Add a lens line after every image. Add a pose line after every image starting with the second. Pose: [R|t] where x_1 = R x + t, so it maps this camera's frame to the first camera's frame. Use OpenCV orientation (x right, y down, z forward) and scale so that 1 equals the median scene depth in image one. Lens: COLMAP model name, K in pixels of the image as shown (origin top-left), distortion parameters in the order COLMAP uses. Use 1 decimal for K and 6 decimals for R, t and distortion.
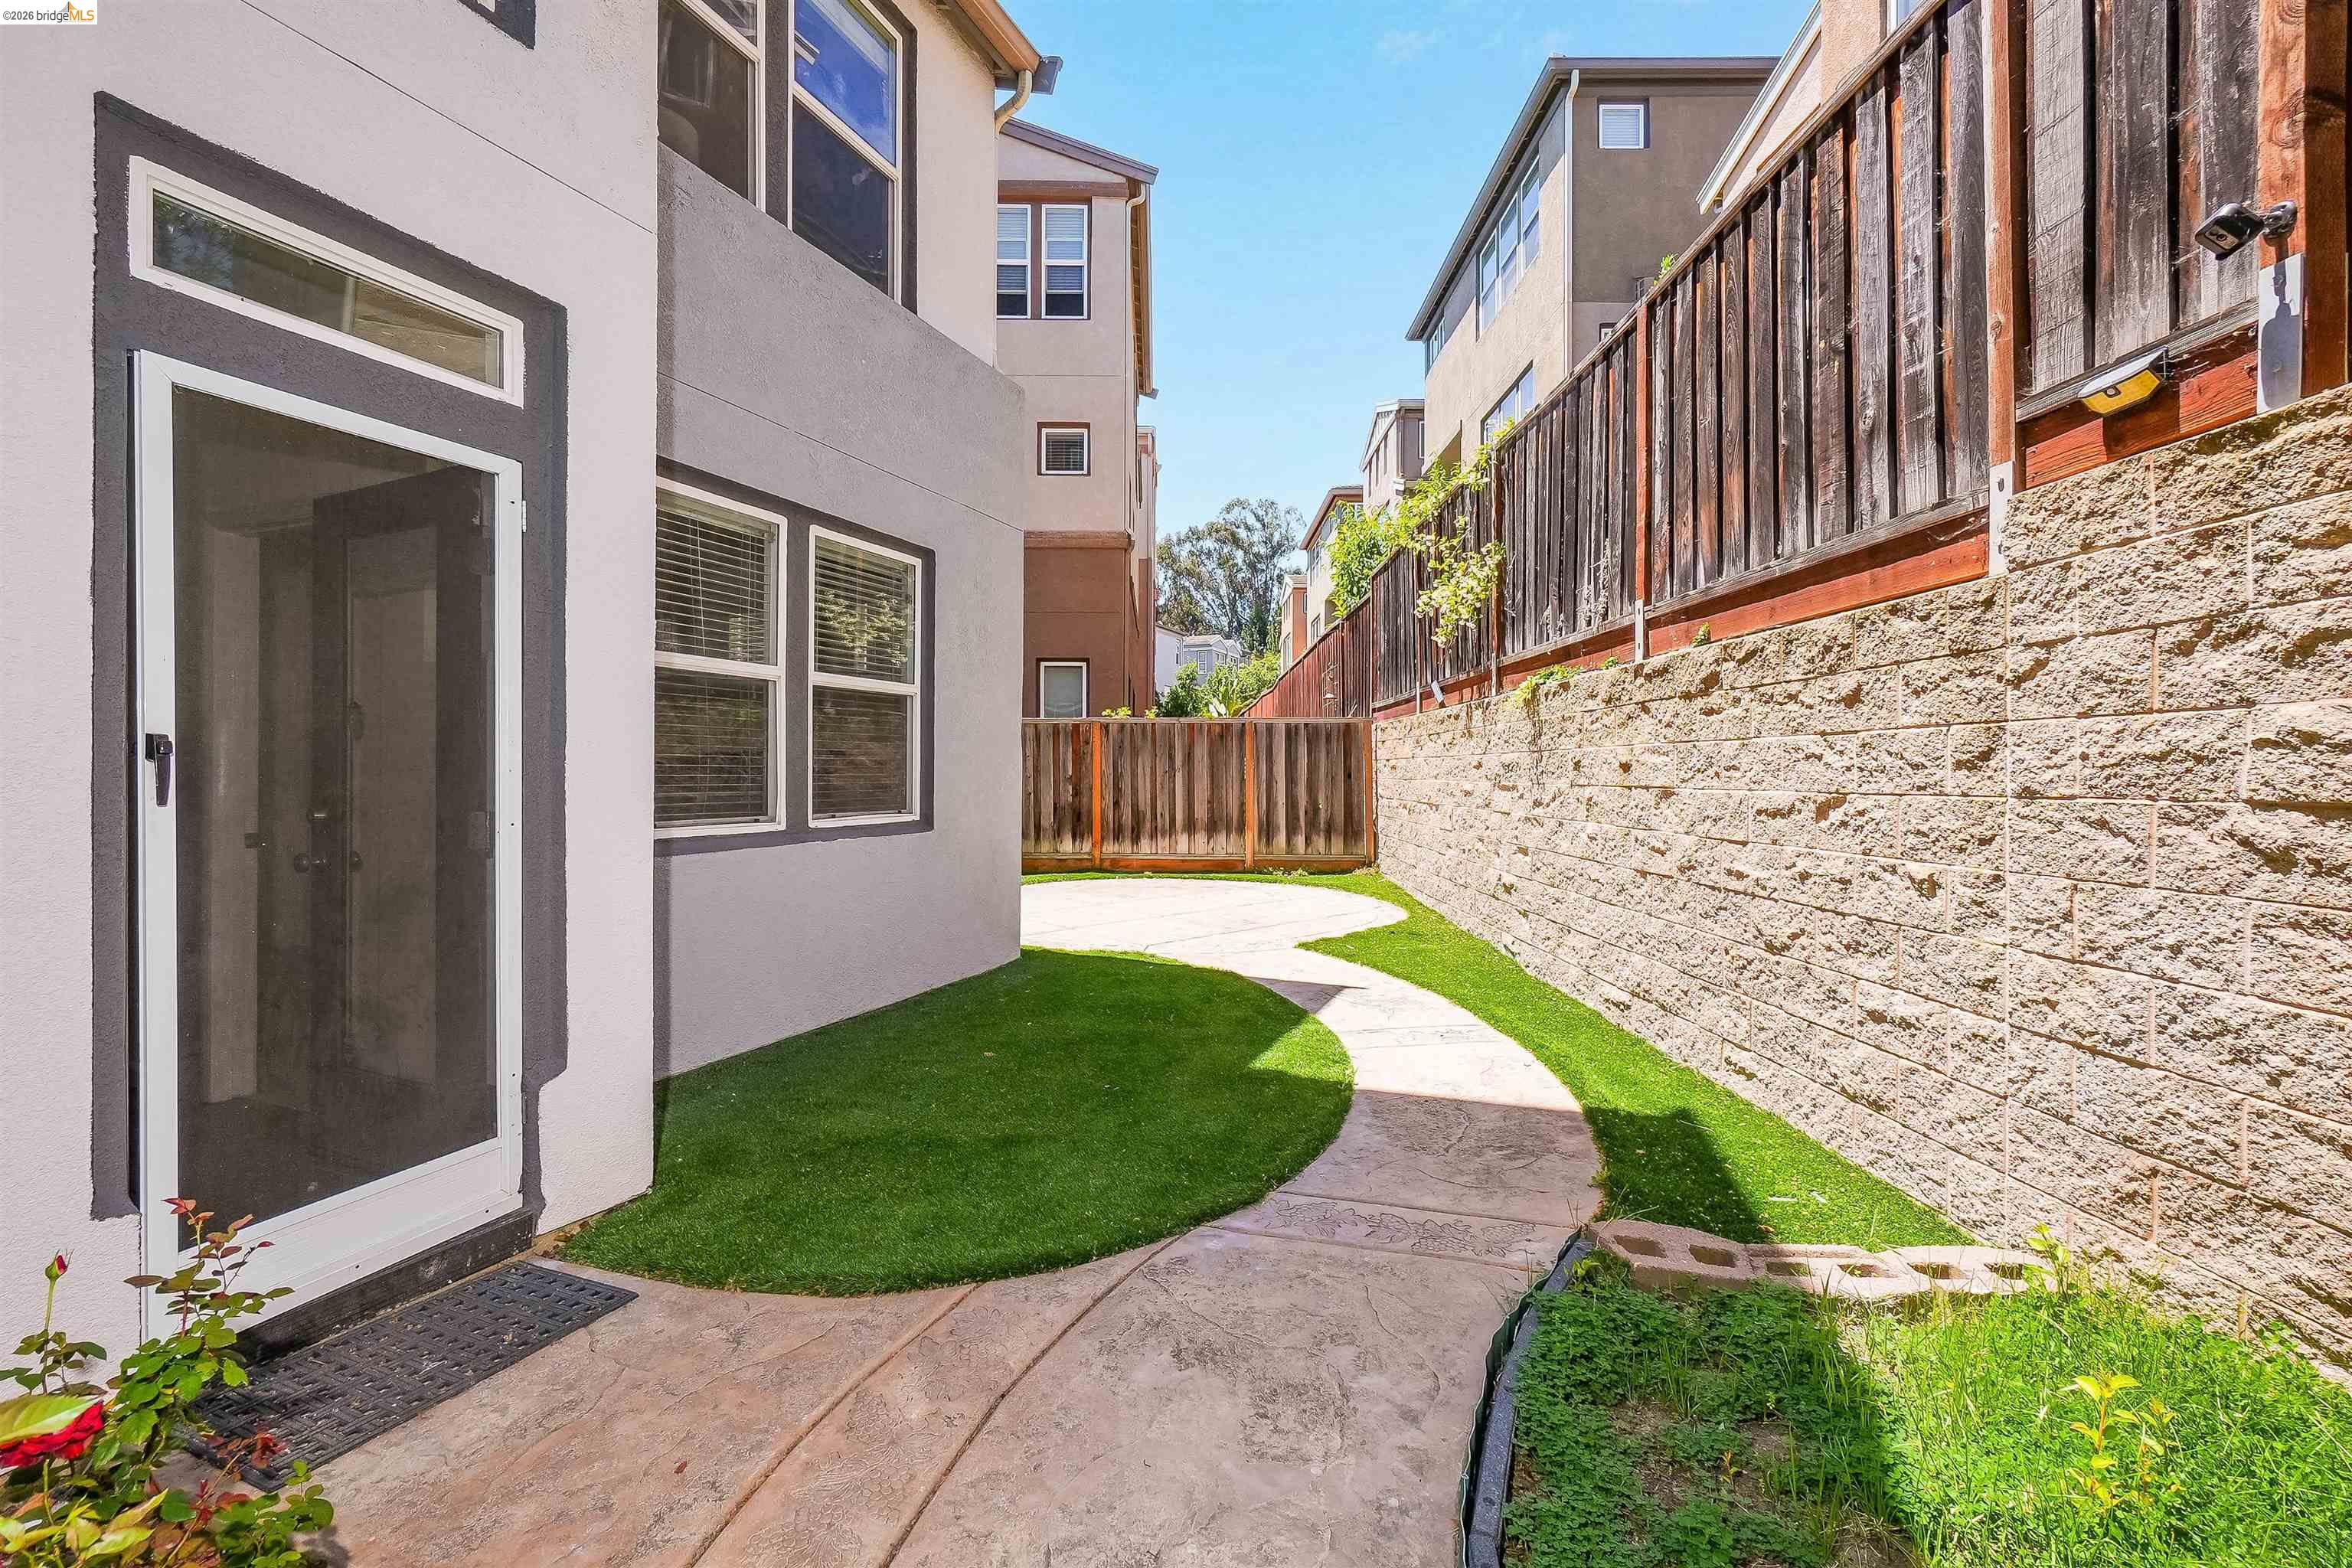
lens RADIAL K [[943.2, 0, 1156.1], [0, 943.2, 803.9], [0, 0, 1]] dist [-0.017628, 0.005910]
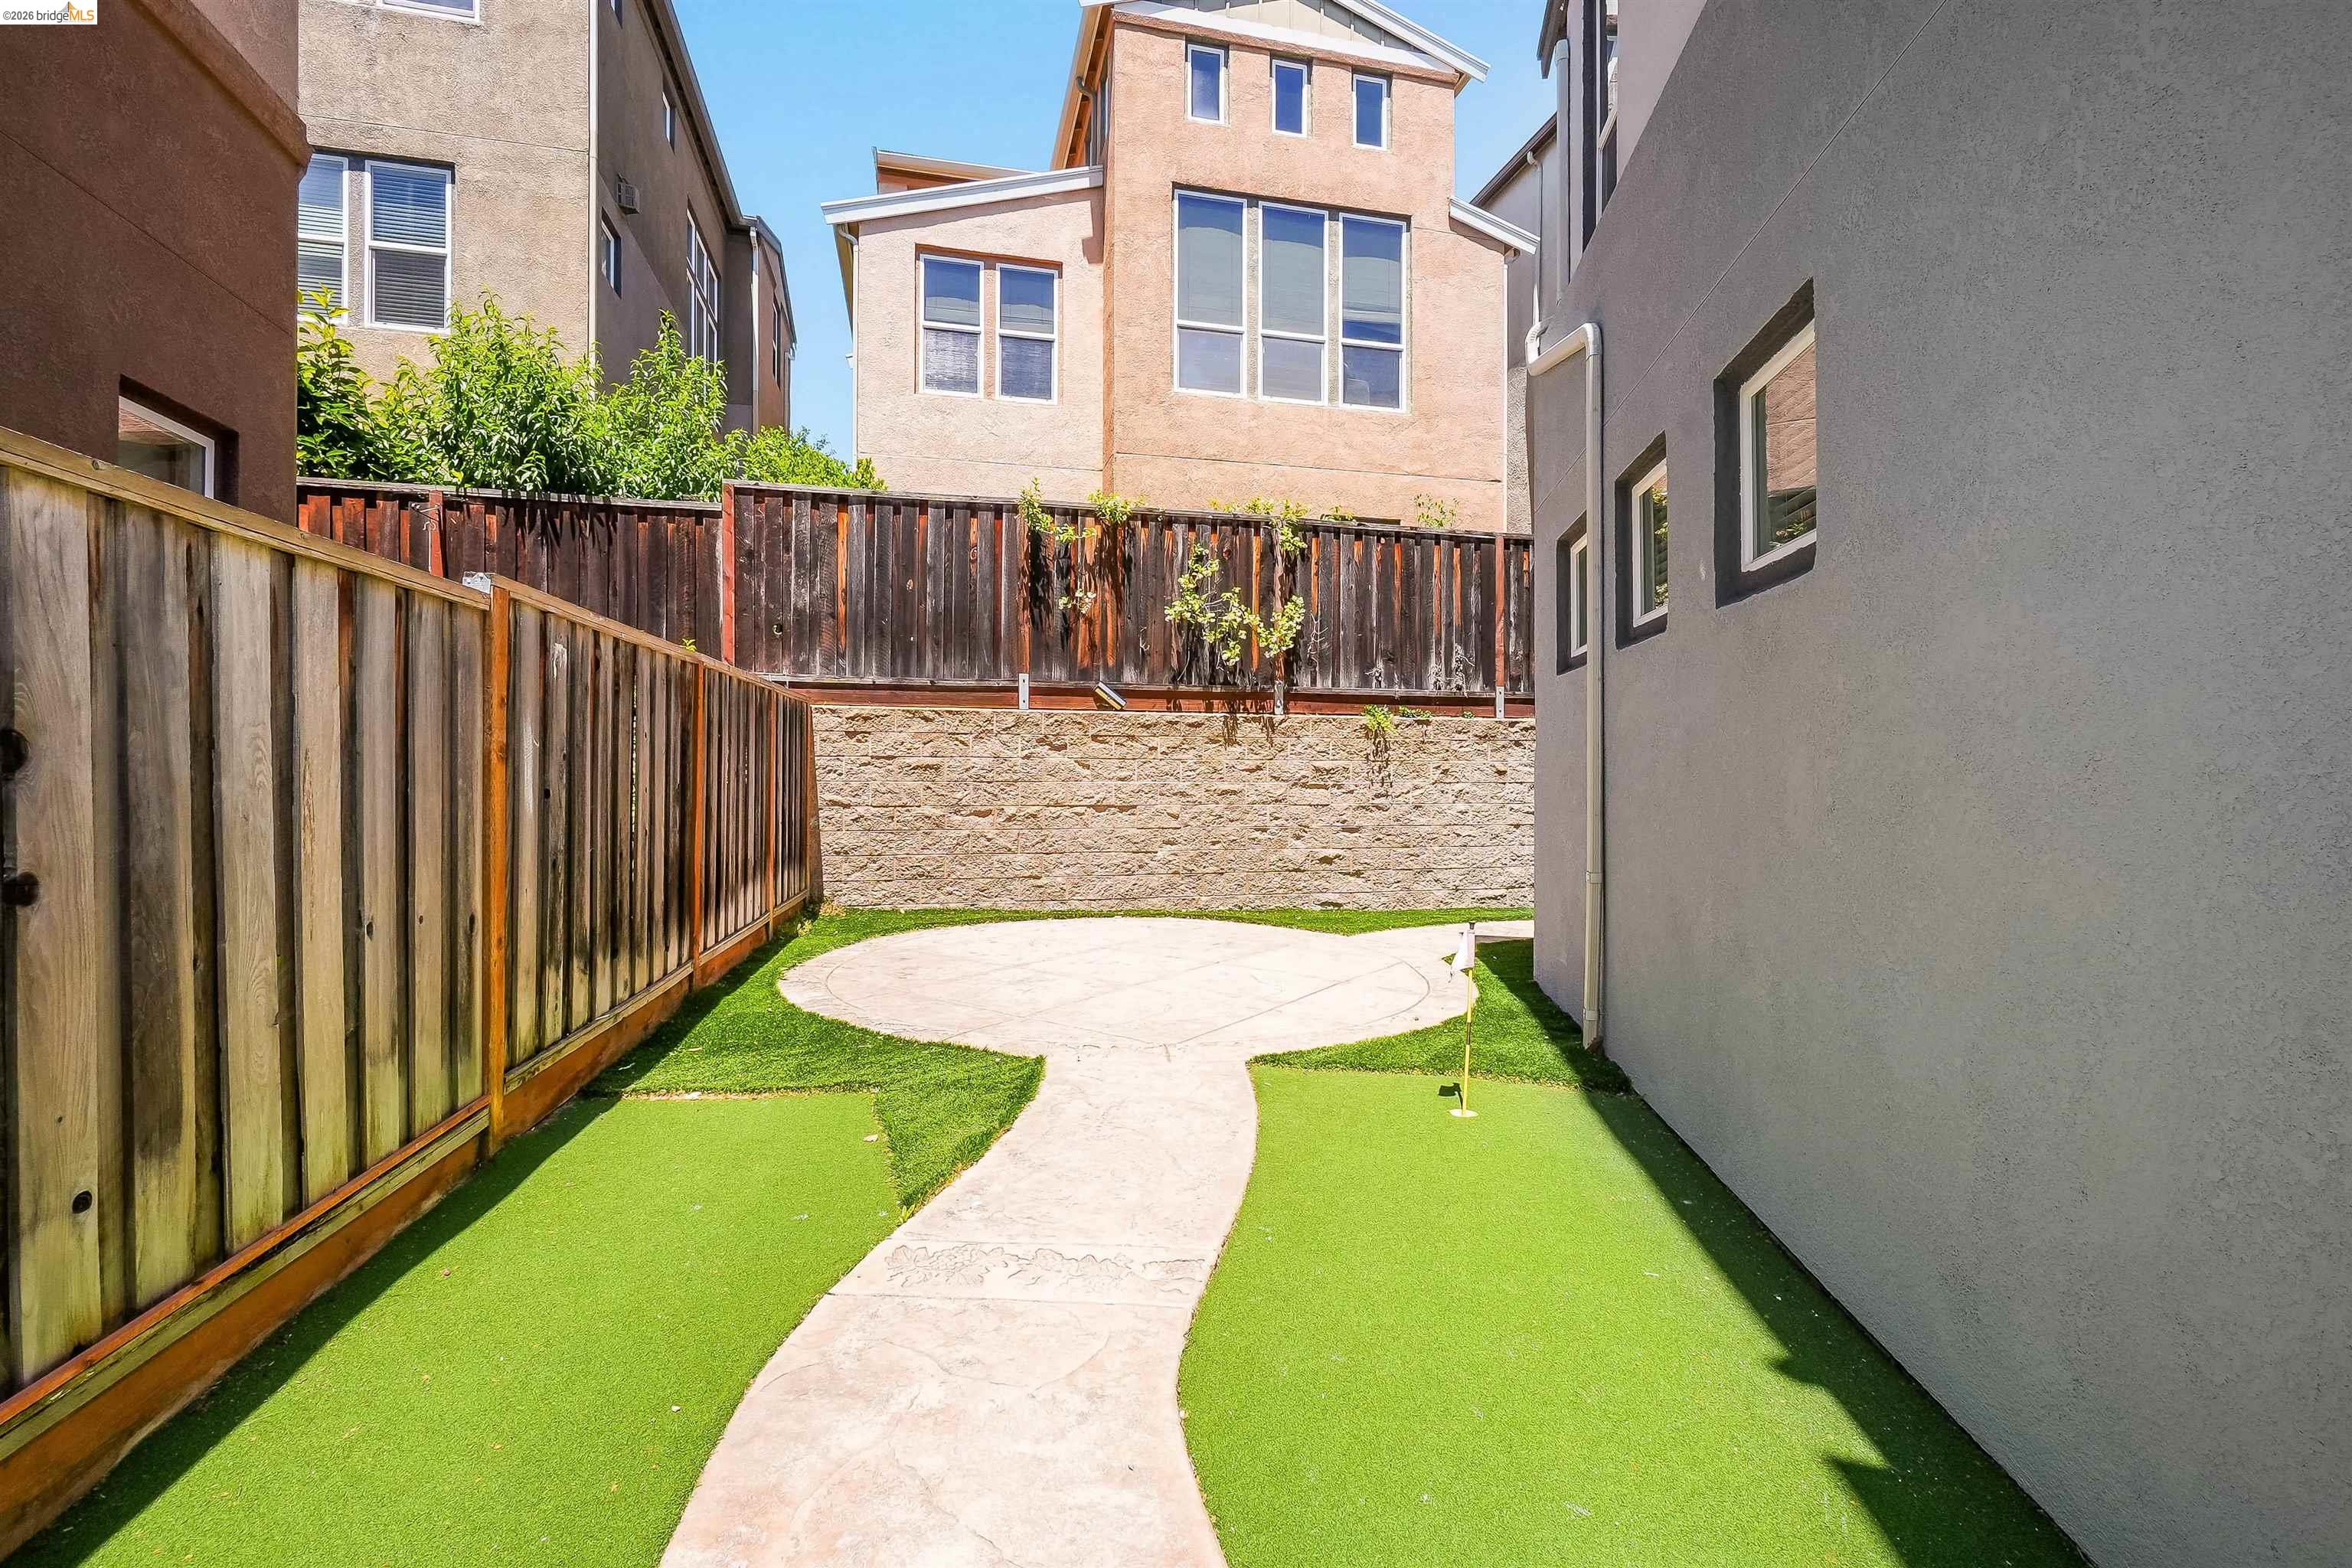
lens RADIAL K [[1035.4, 0, 1167.4], [0, 1035.4, 765.9], [0, 0, 1]] dist [-0.016827, 0.008383]
pose [[-0.221060, -0.021117, 0.975032, -1.230330], [0.021811, 0.999408, 0.026590, -0.108135], [-0.975016, 0.027144, -0.220469, 1.856268]]
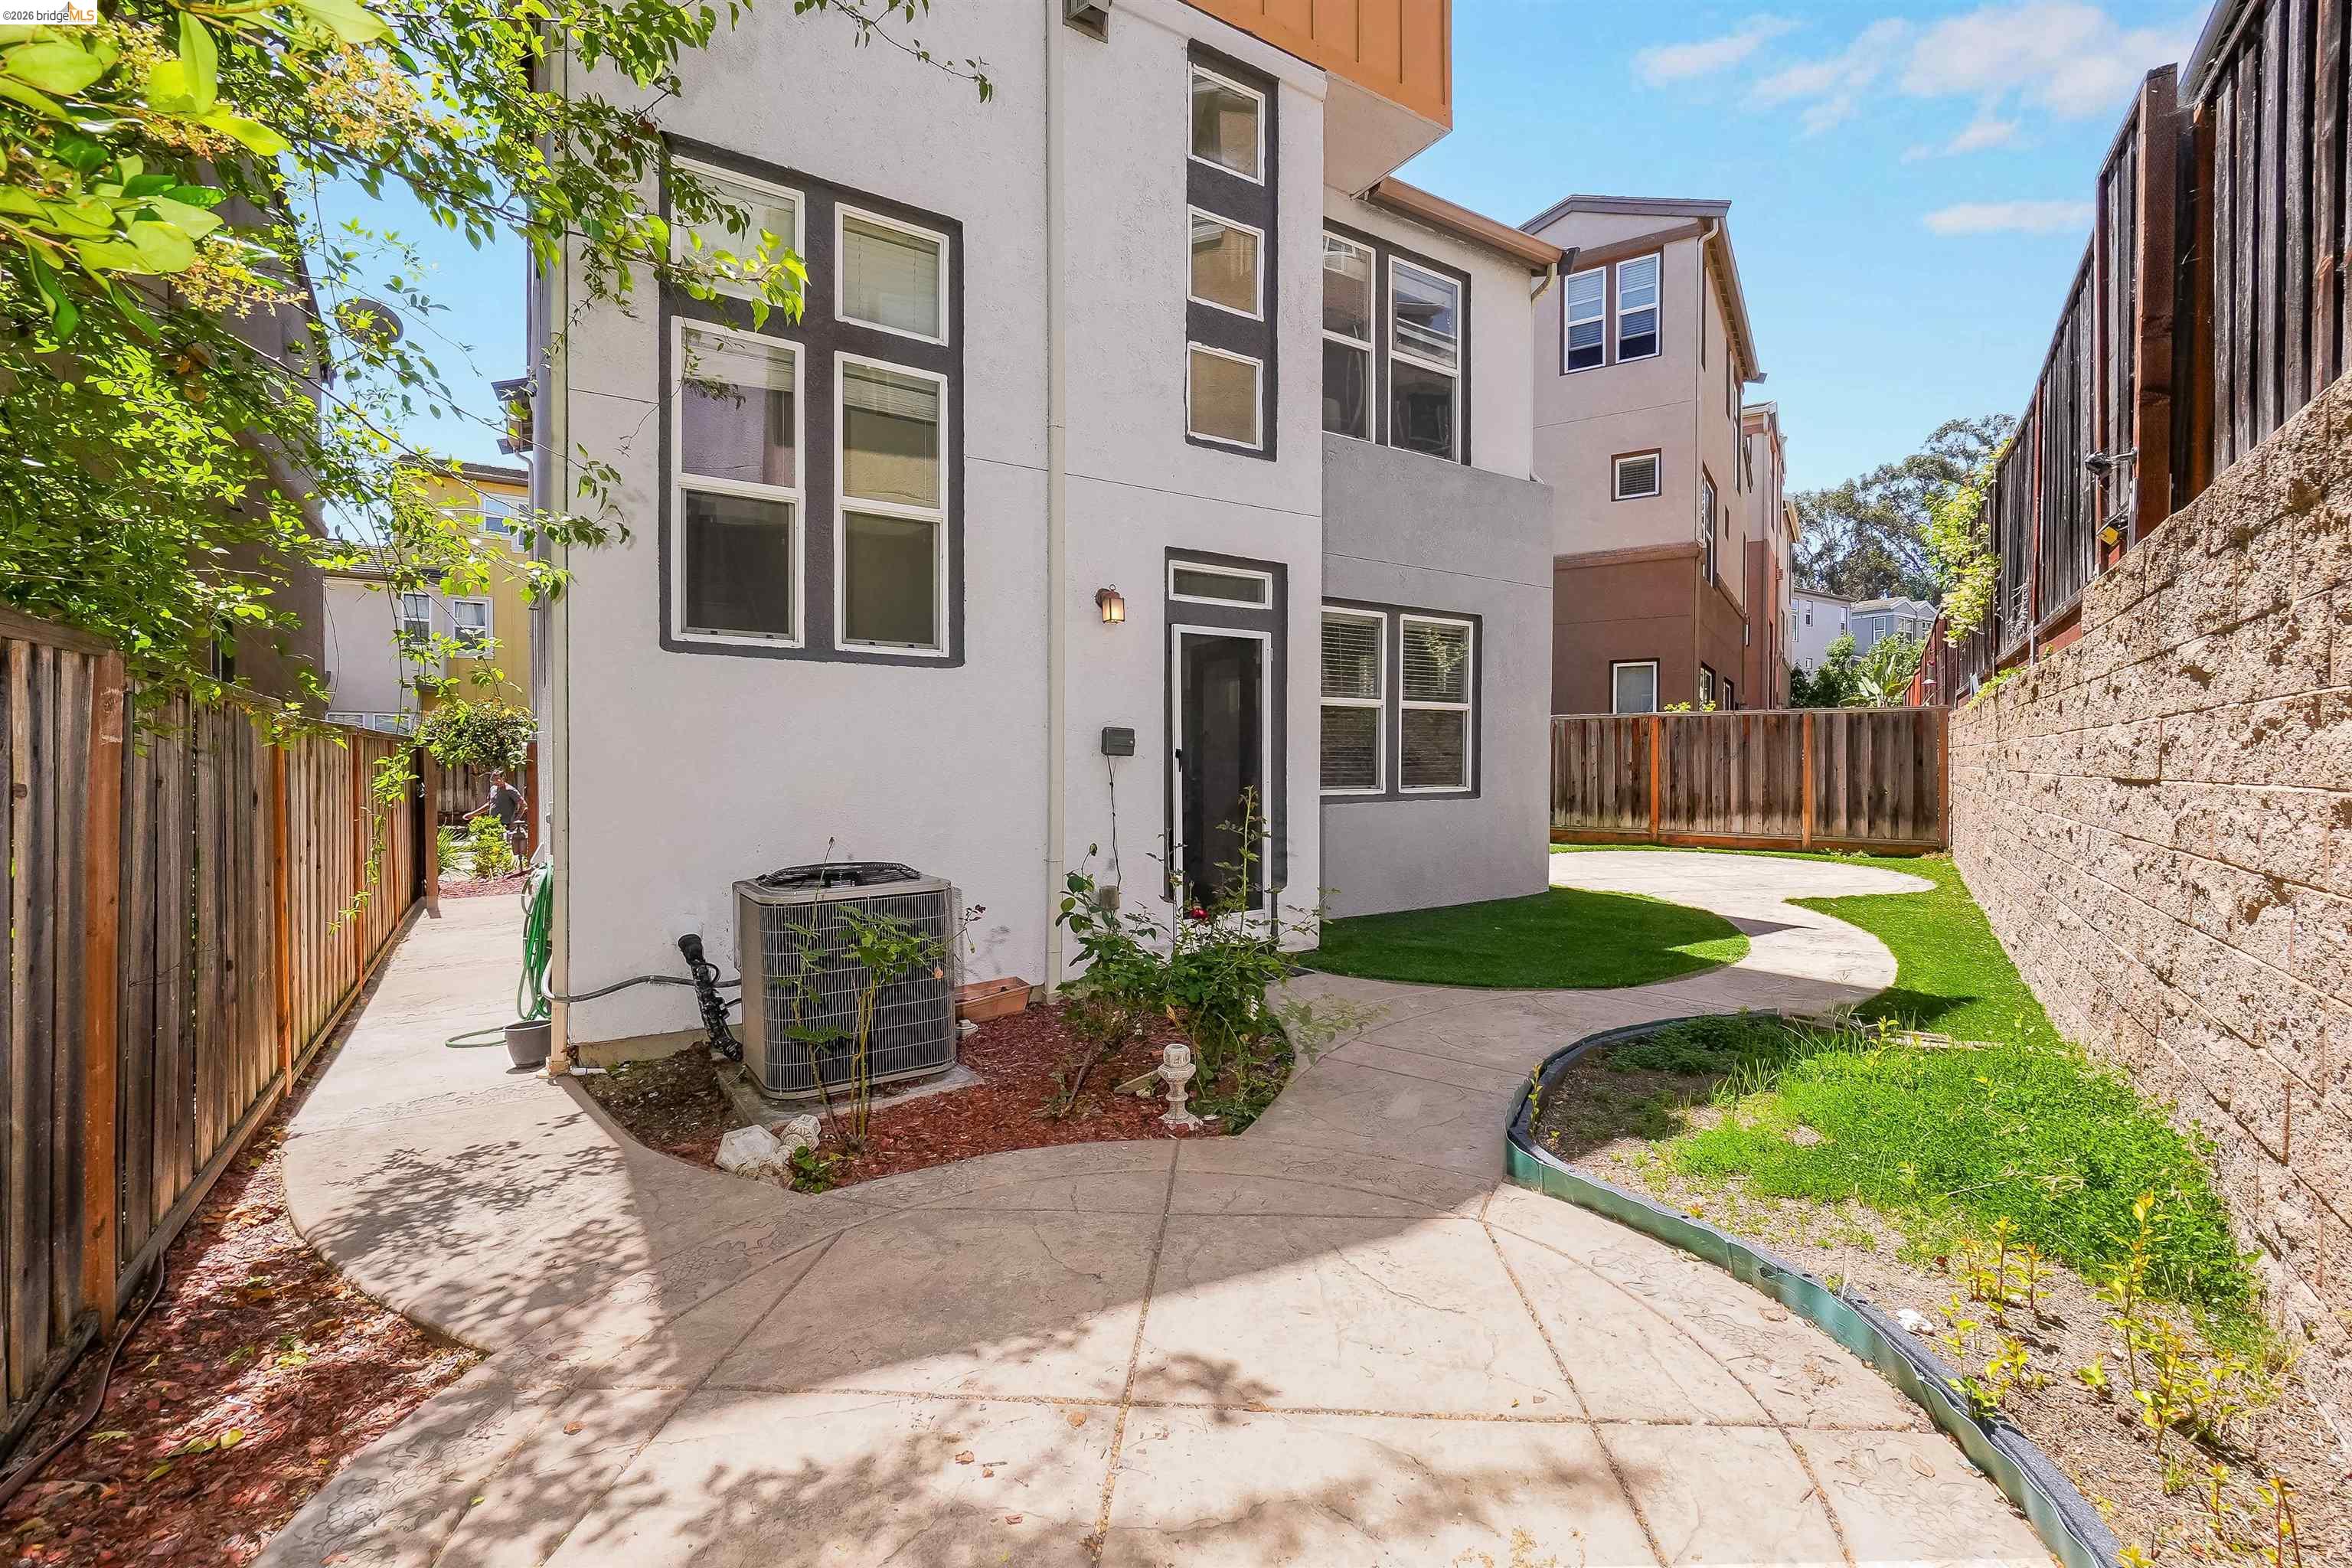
lens RADIAL K [[897.5, 0, 1179.4], [0, 897.5, 726.7], [0, 0, 1]] dist [-0.000463, 0.000021]
pose [[0.807588, -0.023402, -0.589283, 0.268043], [-0.018048, 0.997764, -0.064359, 0.017573], [0.589471, 0.062611, 0.805359, -0.543513]]
